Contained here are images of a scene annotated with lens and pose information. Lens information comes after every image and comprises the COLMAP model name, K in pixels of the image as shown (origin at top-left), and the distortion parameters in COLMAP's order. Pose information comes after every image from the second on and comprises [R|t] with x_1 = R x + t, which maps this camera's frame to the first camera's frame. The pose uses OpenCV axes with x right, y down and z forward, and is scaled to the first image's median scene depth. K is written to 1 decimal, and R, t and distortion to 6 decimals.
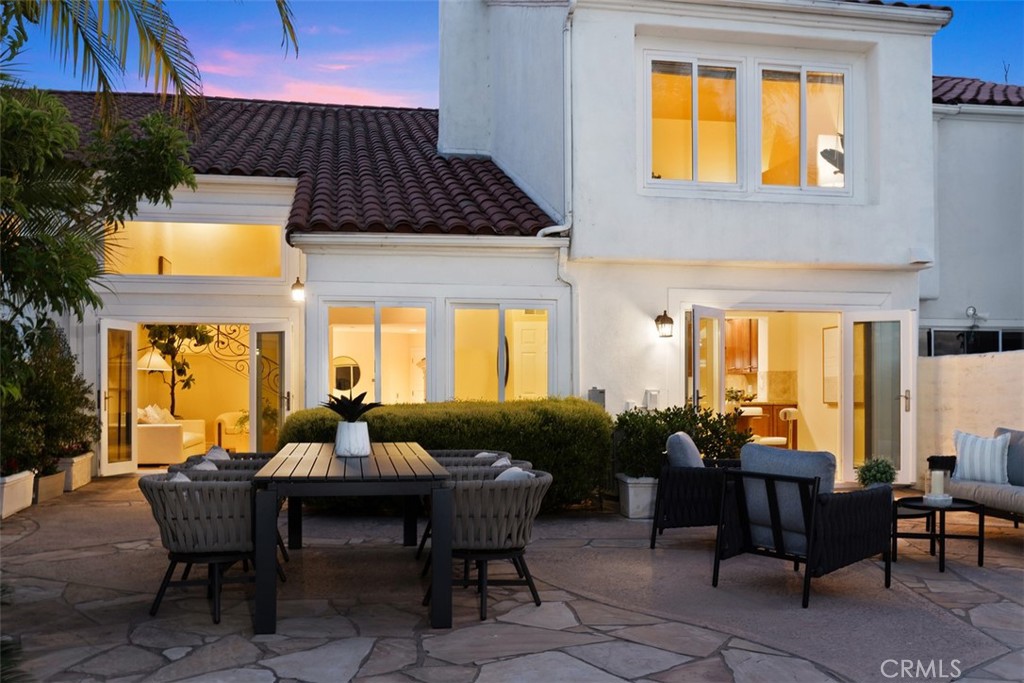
lens RADIAL K [[950.0, 0, 512.0], [0, 950.0, 345.9], [0, 0, 1]] dist [0.015668, 0.000000]
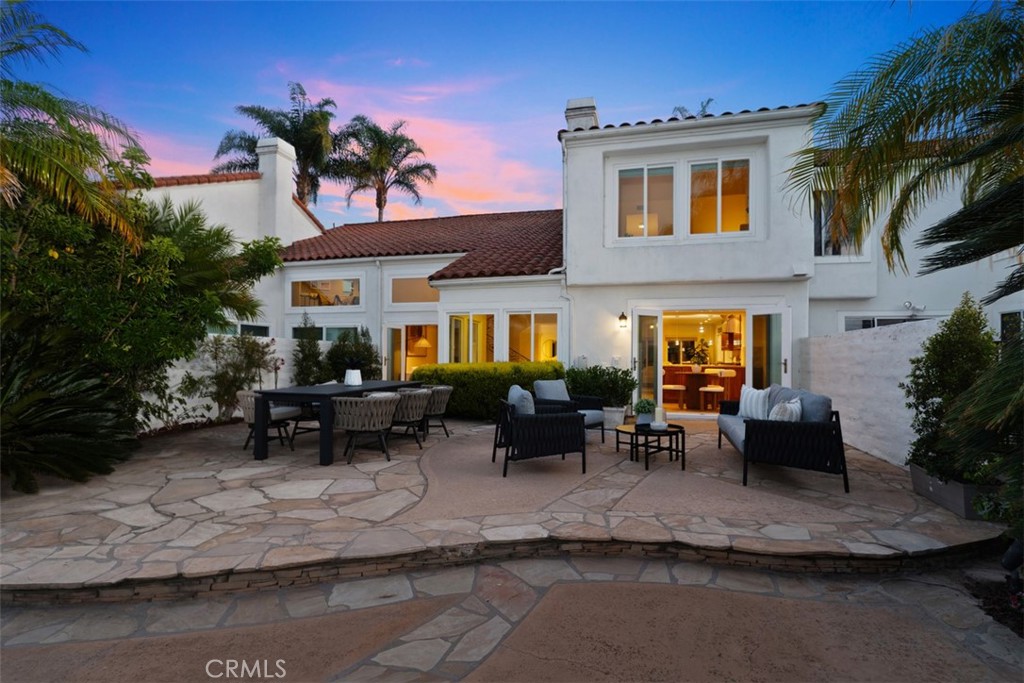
lens RADIAL K [[499.9, 0, 512.1], [0, 499.9, 338.0], [0, 0, 1]] dist [-0.003259, 0.000020]
pose [[0.890093, -0.005918, -0.455740, 0.397865], [0.010278, 0.999922, 0.007089, 0.002206], [0.455662, -0.010994, 0.890085, 0.084908]]
